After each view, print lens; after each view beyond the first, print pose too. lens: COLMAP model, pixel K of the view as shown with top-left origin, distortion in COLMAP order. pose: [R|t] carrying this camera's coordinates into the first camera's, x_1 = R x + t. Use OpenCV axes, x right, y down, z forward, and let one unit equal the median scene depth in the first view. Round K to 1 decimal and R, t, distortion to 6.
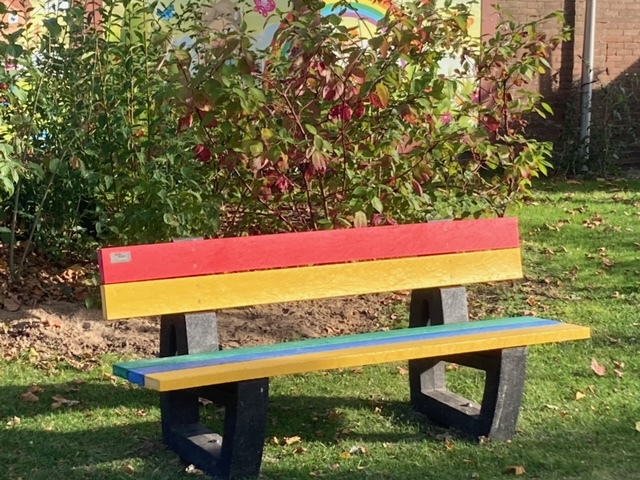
lens RADIAL K [[1547.1, 0, 320.0], [0, 1547.1, 240.0], [0, 0, 1]] dist [0.214442, -0.634070]
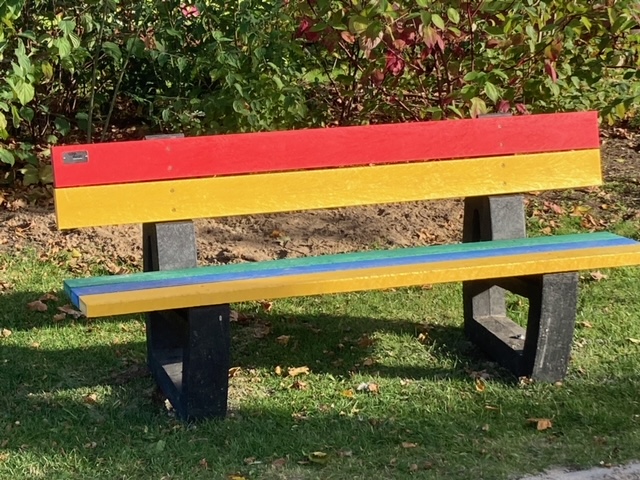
lens RADIAL K [[1547.1, 0, 320.0], [0, 1547.1, 240.0], [0, 0, 1]] dist [0.214442, -0.634070]
pose [[0.976189, 0.029569, -0.214898, 0.168946], [-0.011778, 0.996430, 0.083601, -0.014768], [0.216603, -0.079079, 0.973052, 0.165457]]
